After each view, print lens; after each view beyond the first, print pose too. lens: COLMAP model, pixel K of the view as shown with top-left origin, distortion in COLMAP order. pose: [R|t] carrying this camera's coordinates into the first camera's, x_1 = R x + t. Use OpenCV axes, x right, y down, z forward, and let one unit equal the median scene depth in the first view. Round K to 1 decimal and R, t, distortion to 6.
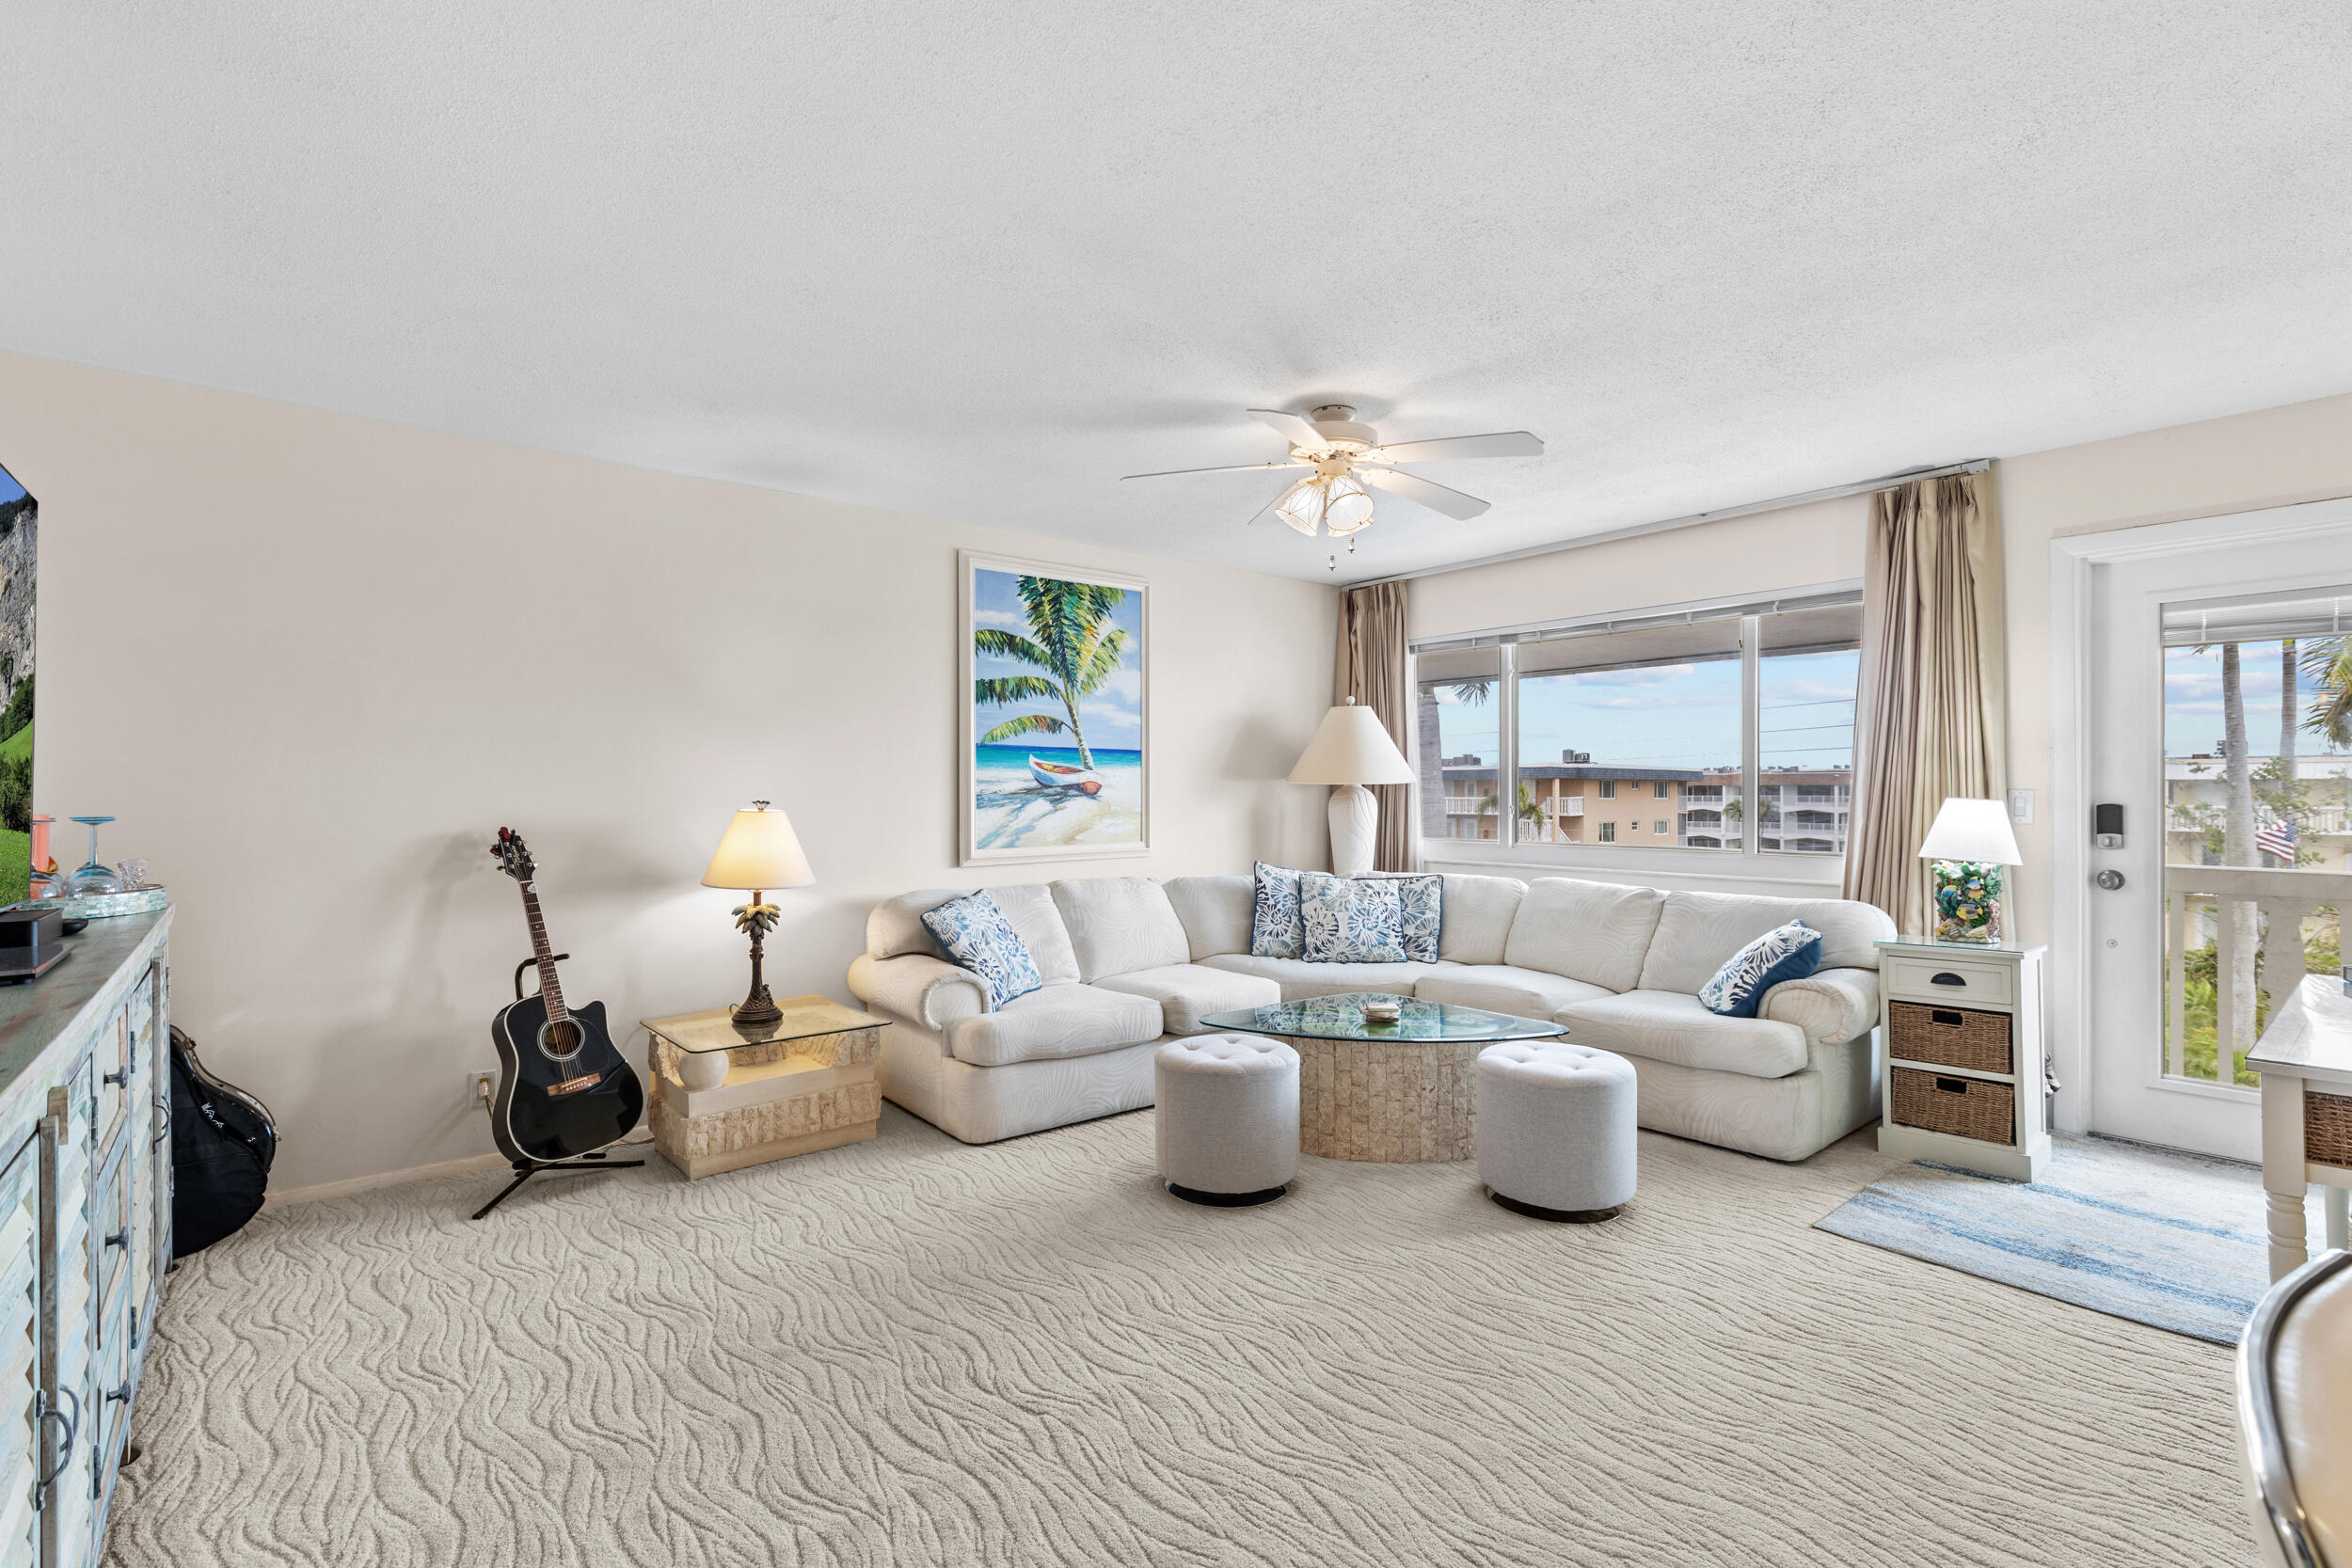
lens RADIAL K [[1064.2, 0, 1172.5], [0, 1064.2, 786.0], [0, 0, 1]] dist [0.001525, -0.001440]
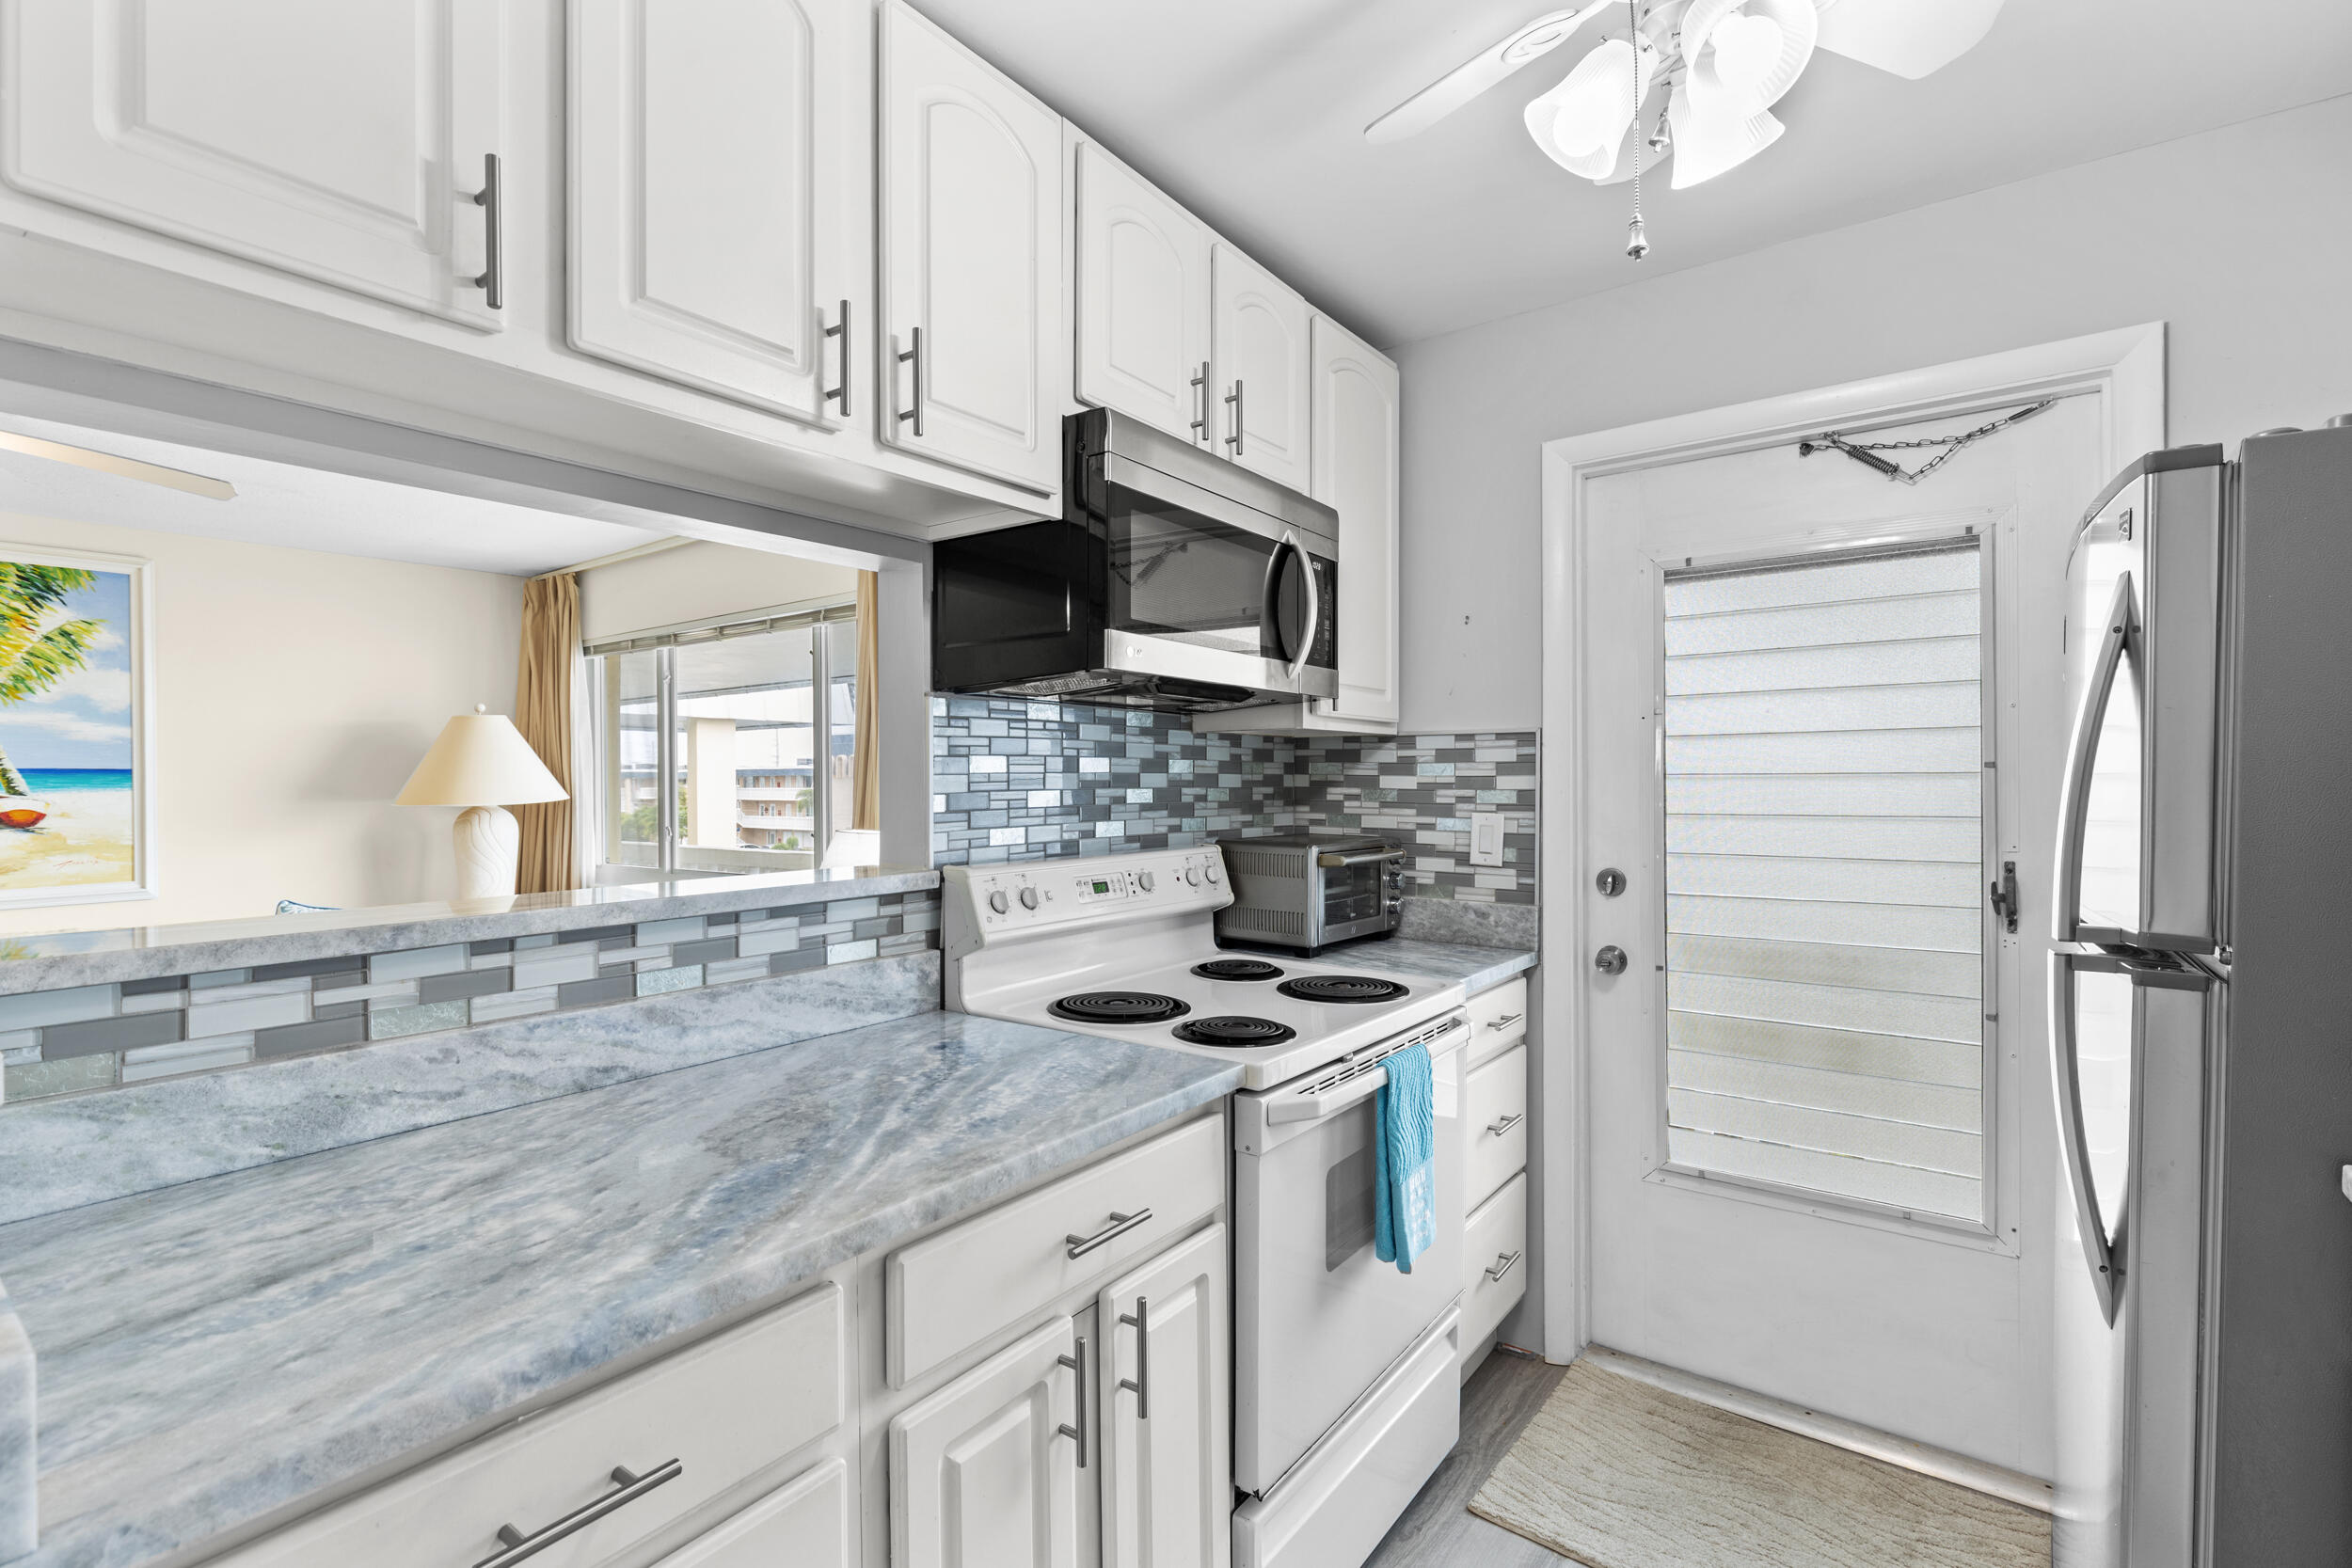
lens RADIAL K [[1064.2, 0, 1190.7], [0, 1064.2, 784.9], [0, 0, 1]] dist [0.001525, -0.001440]
pose [[0.974204, -0.009494, 0.225468, 0.622252], [0.007577, 0.999927, 0.009366, -0.024987], [-0.225541, -0.007416, 0.974205, 0.027275]]
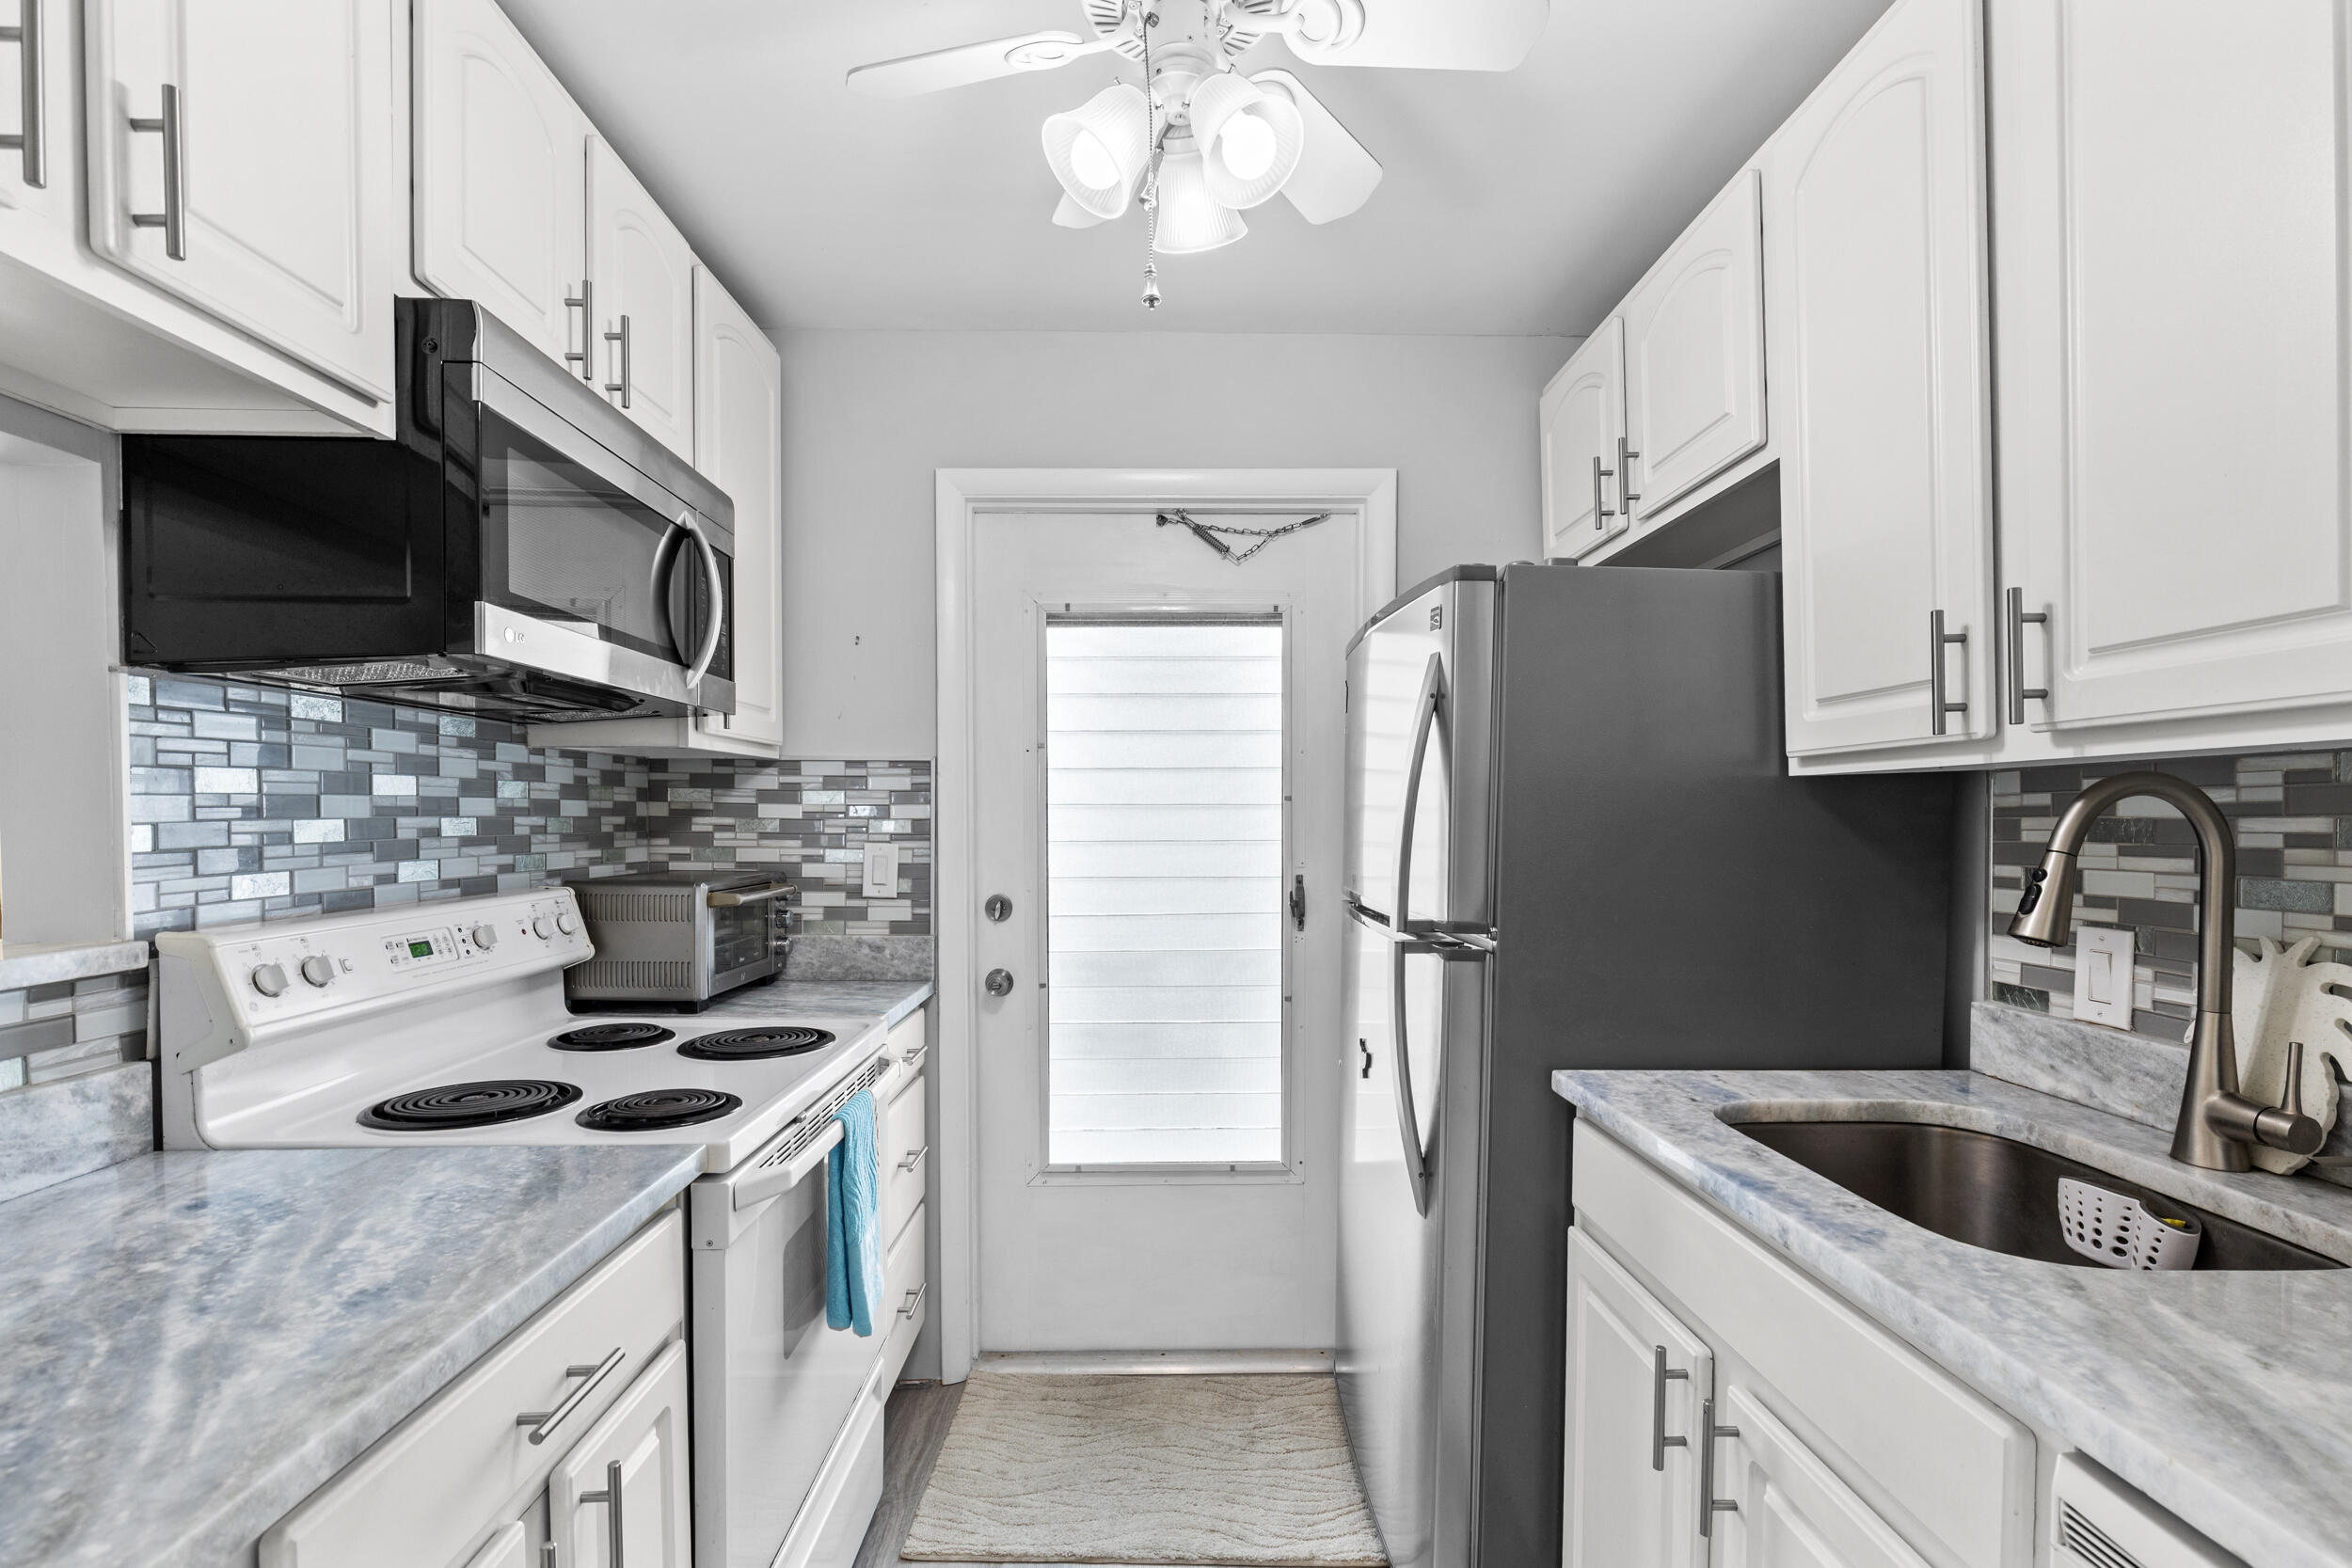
lens RADIAL K [[1064.2, 0, 1184.2], [0, 1064.2, 841.8], [0, 0, 1]] dist [0.001525, -0.001440]
pose [[0.634122, -0.026757, 0.772770, 0.582391], [0.000206, 0.999407, 0.034436, -0.023162], [-0.773233, -0.021677, 0.633751, 0.071979]]
